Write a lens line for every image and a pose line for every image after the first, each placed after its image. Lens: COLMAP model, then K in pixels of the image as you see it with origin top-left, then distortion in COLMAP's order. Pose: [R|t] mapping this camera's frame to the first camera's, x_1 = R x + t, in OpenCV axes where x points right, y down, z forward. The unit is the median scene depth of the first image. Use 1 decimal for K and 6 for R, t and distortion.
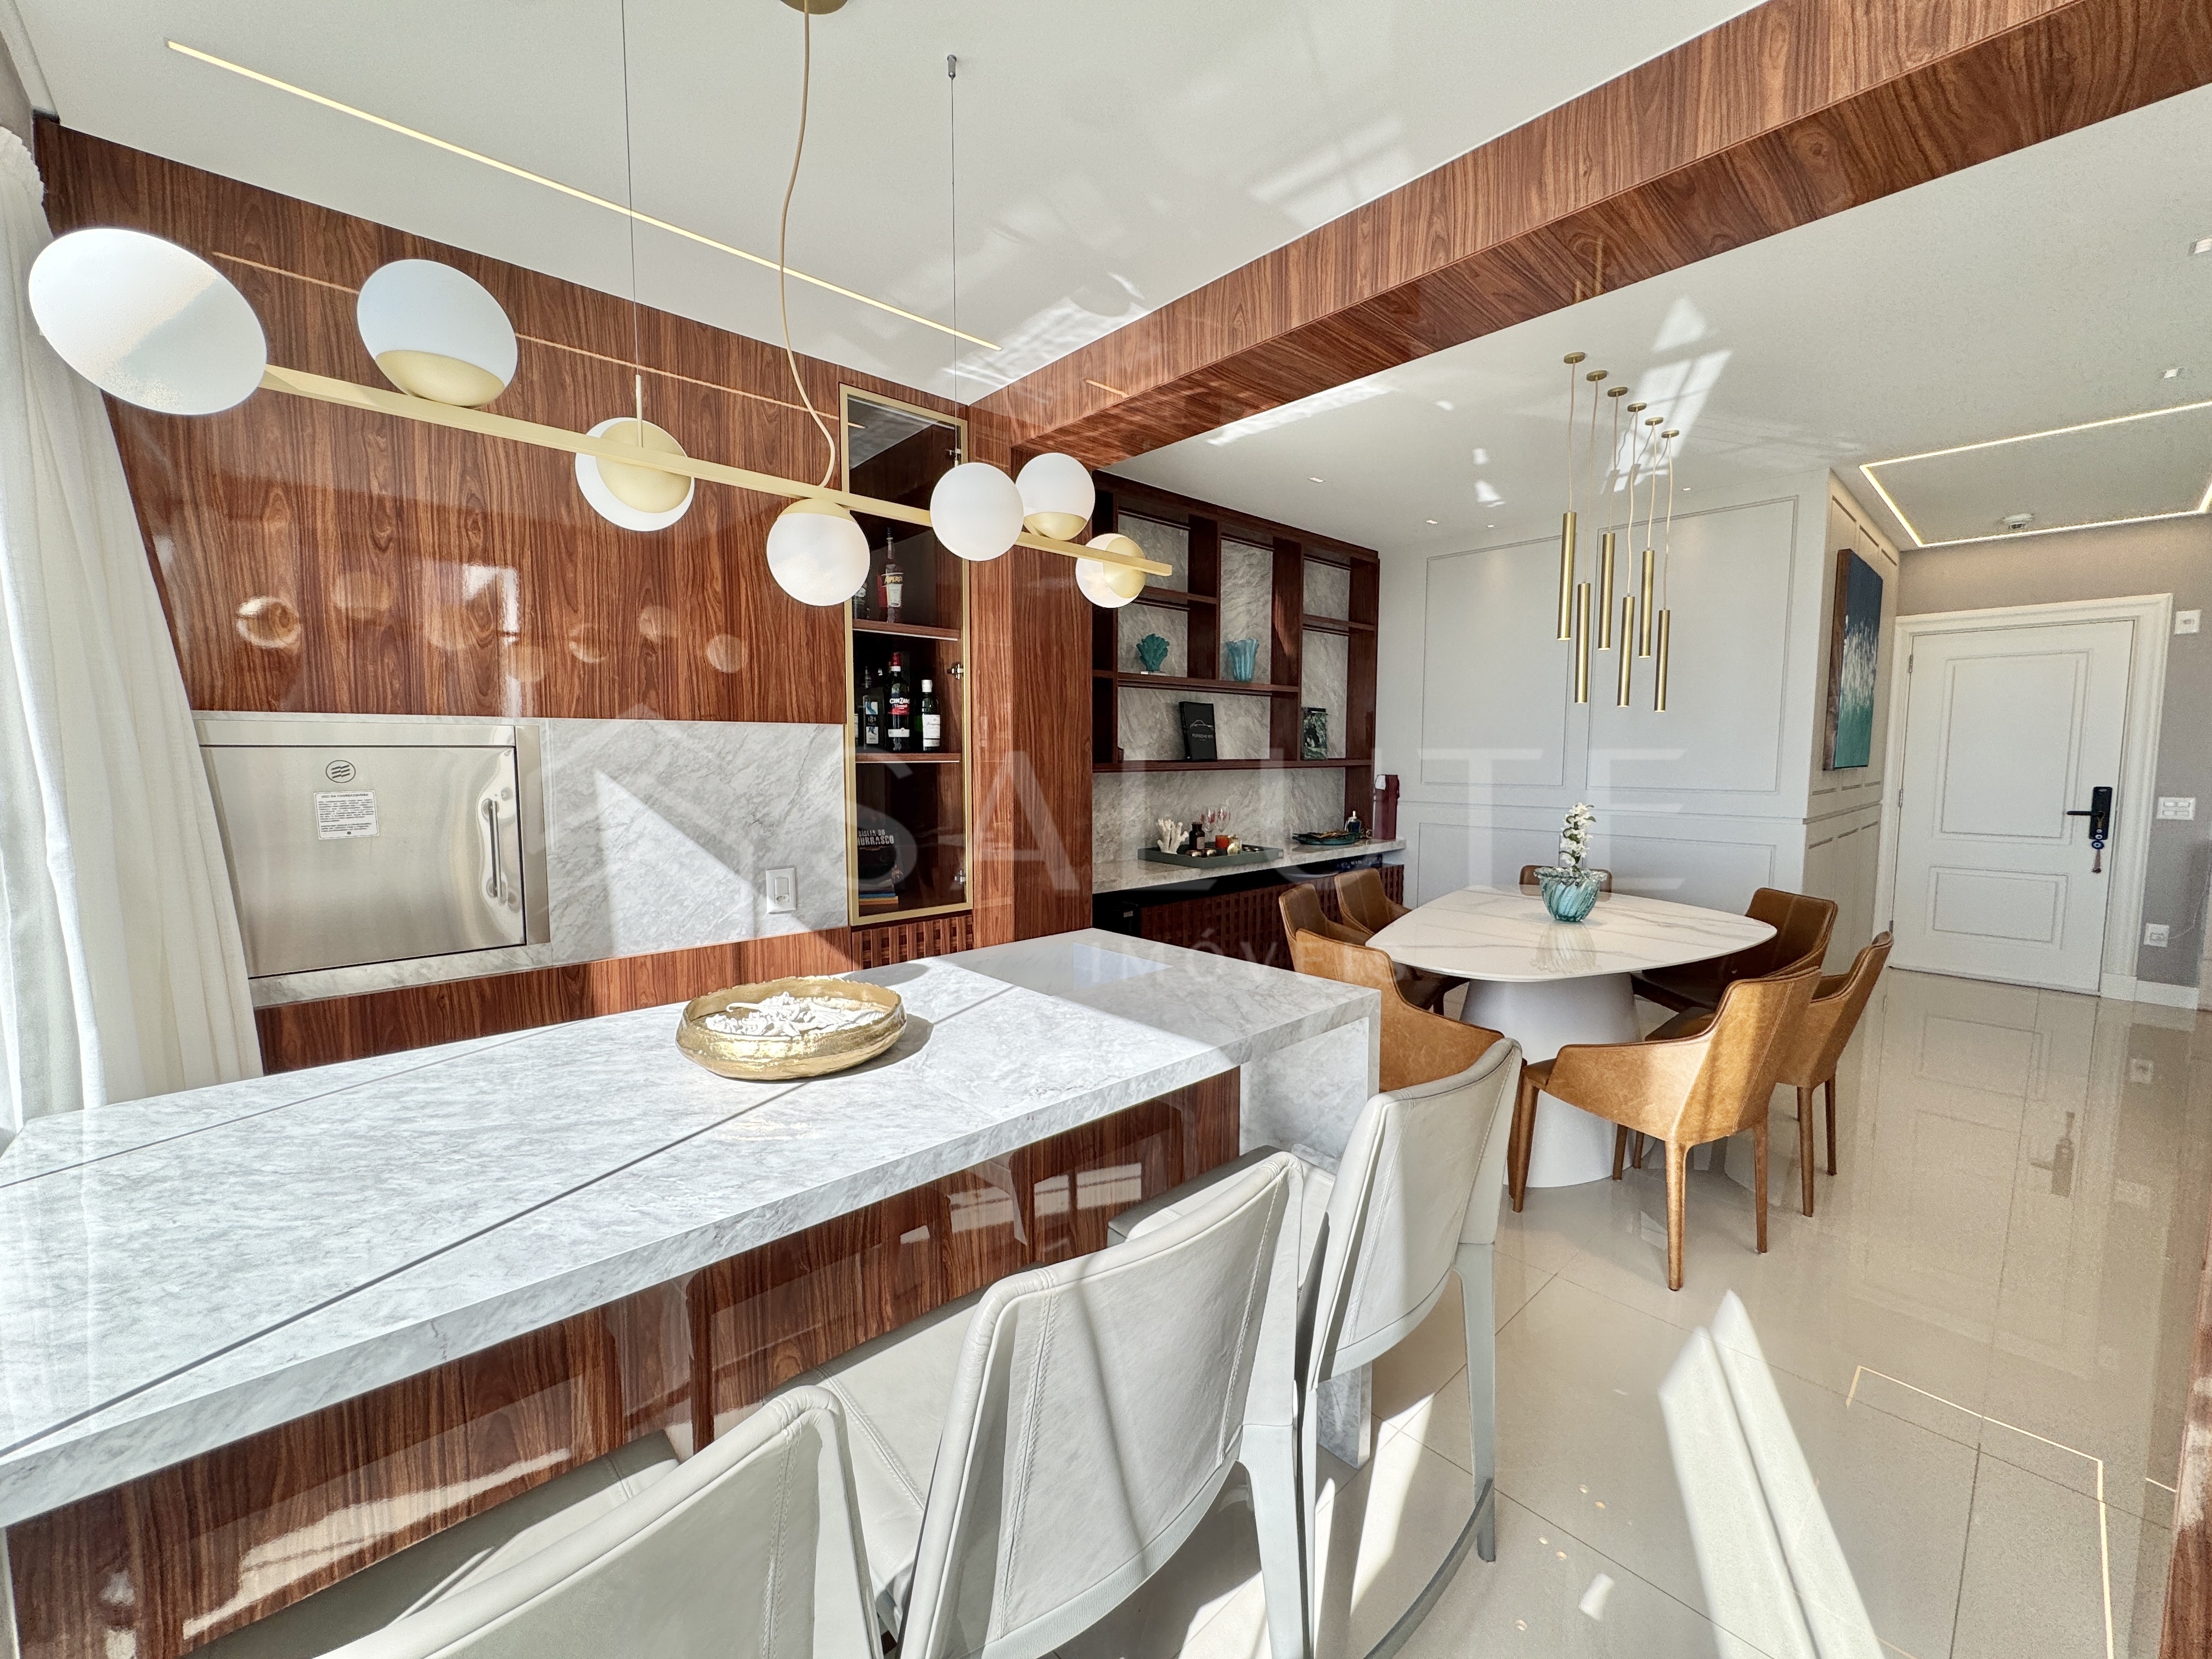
lens RADIAL K [[882.0, 0, 1103.5], [0, 882.0, 826.7], [0, 0, 1]] dist [-0.002472, 0.000096]
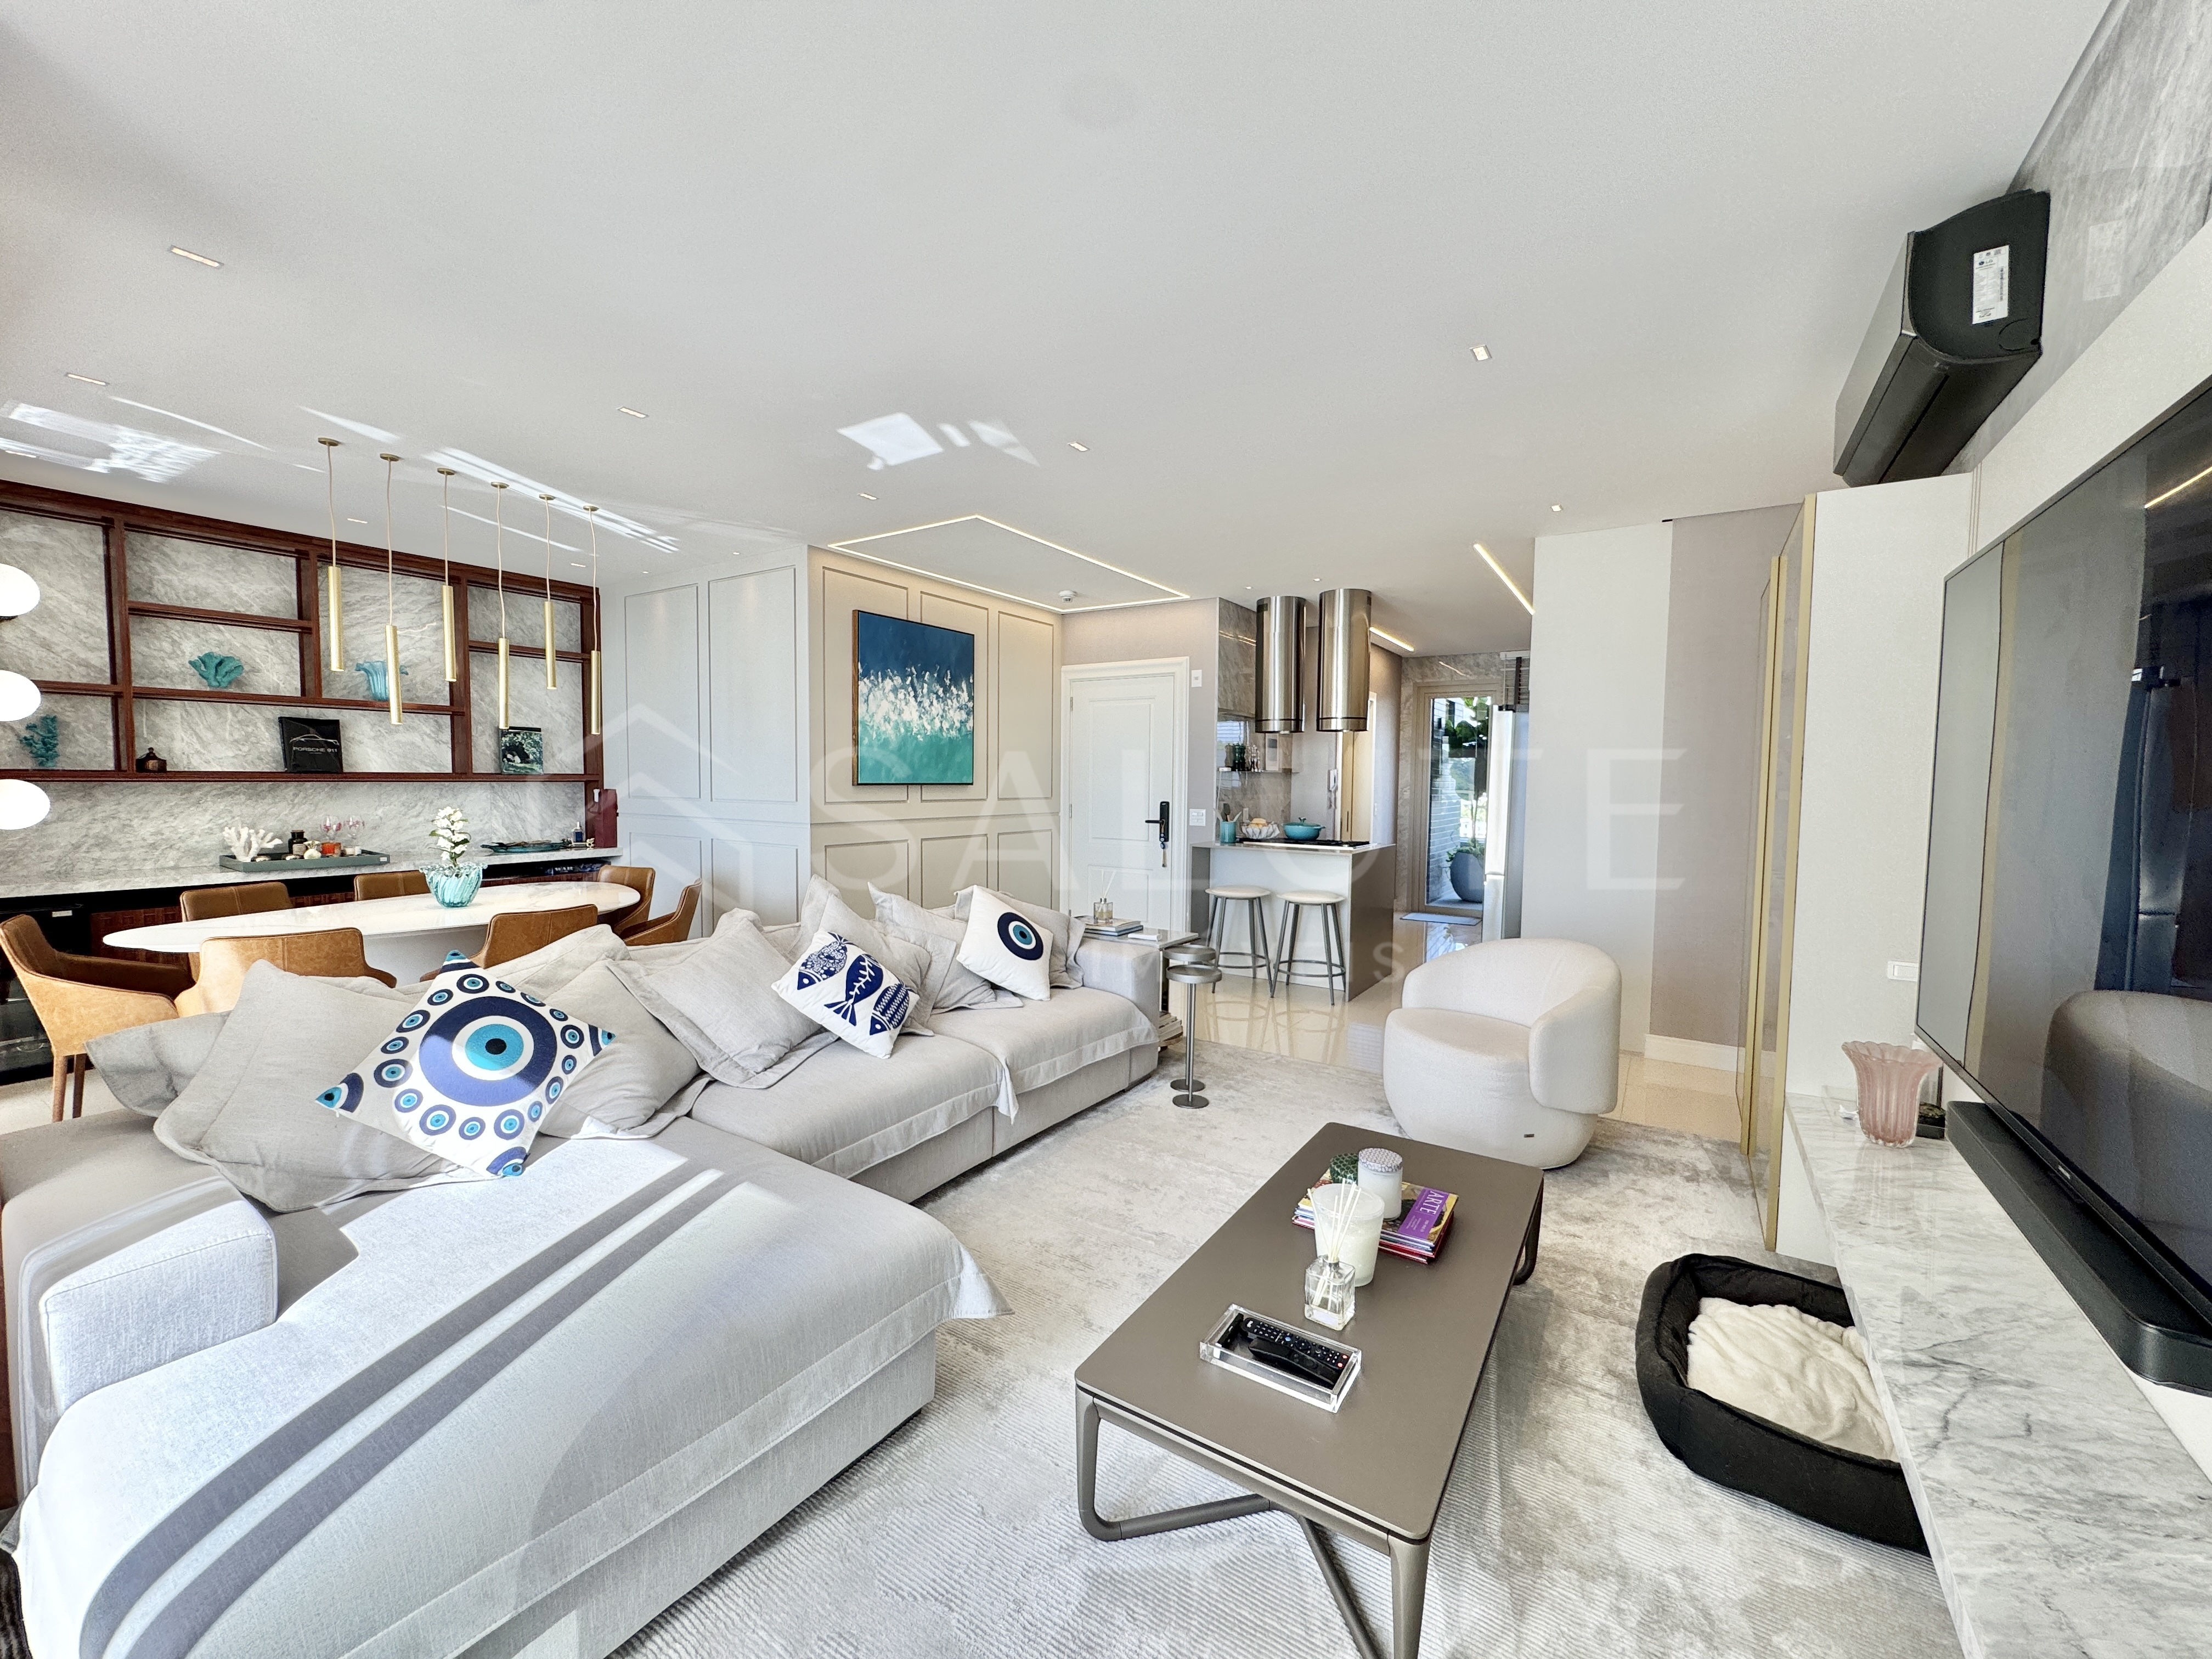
lens RADIAL K [[884.8, 0, 1104.4], [0, 884.8, 826.0], [0, 0, 1]] dist [-0.002743, 0.000642]
pose [[0.968017, -0.003104, 0.250864, 1.114131], [0.010065, 0.999599, -0.026470, 0.039665], [-0.250681, 0.028148, 0.967660, -0.390797]]
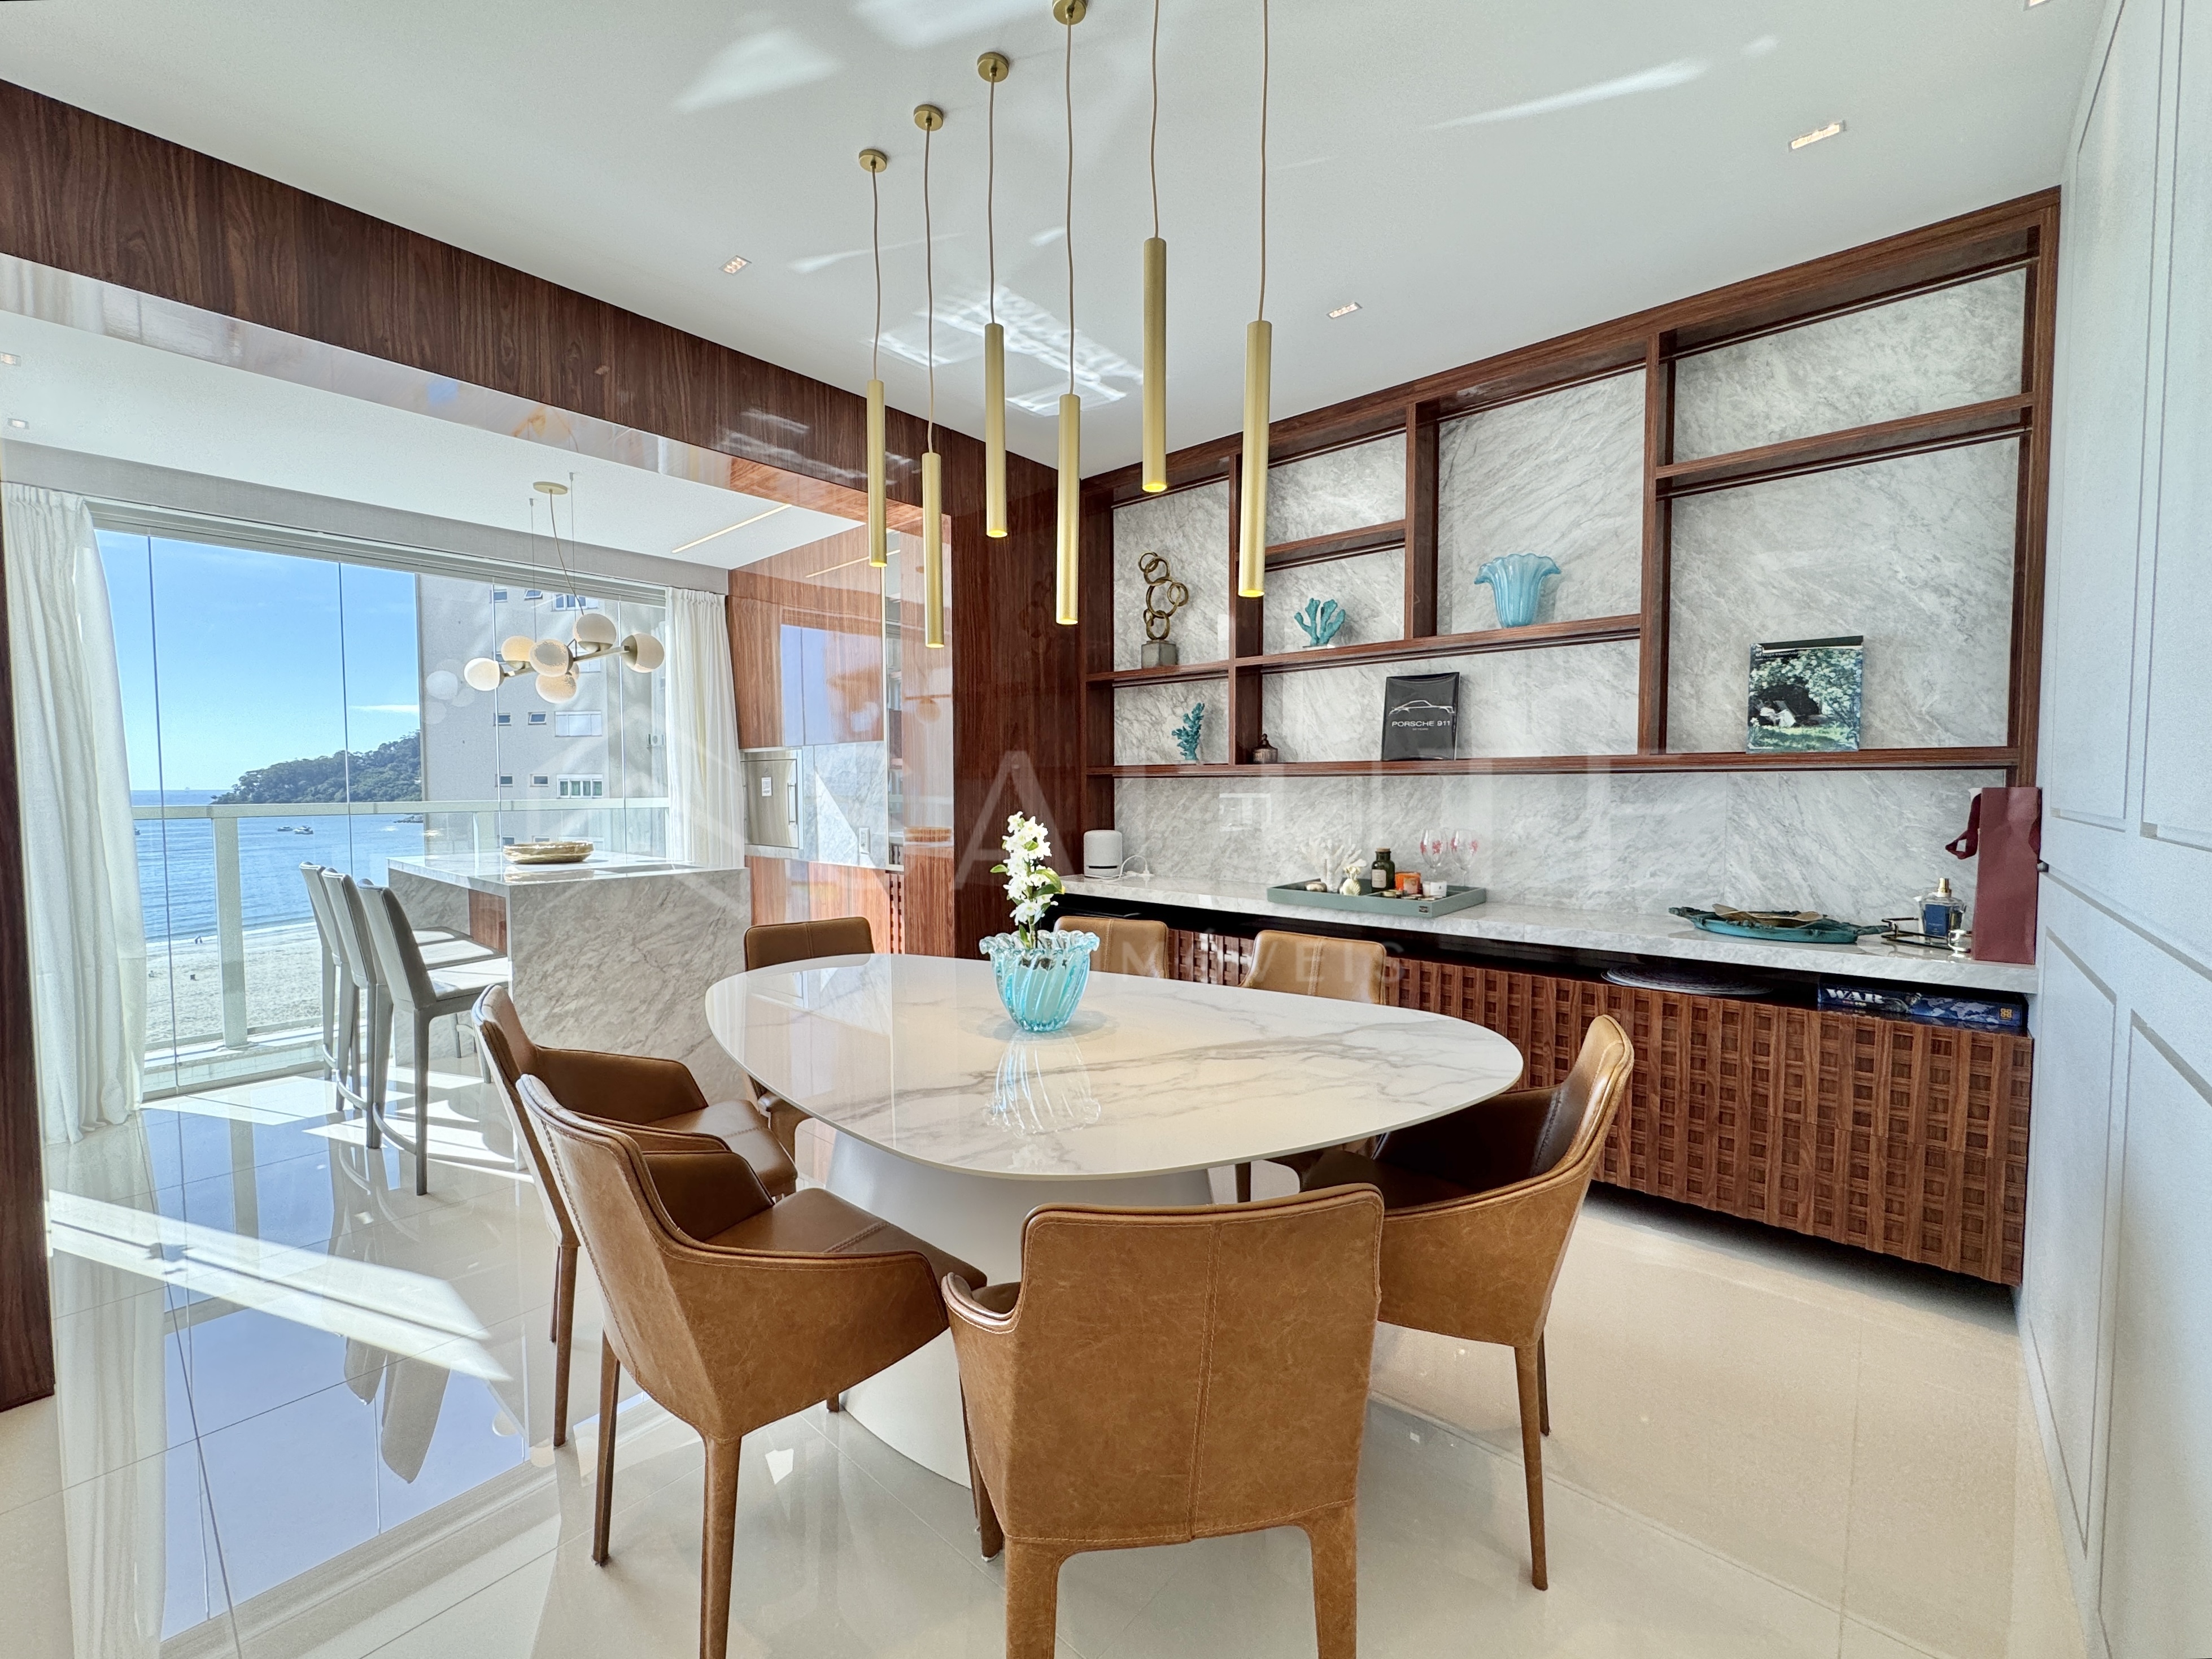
lens RADIAL K [[905.9, 0, 1103.6], [0, 905.9, 826.5], [0, 0, 1]] dist [-0.003128, -0.000191]
pose [[0.113247, 0.046184, -0.992493, 1.125635], [-0.079698, 0.996123, 0.037259, -0.044803], [0.990365, 0.074880, 0.116488, 0.994906]]
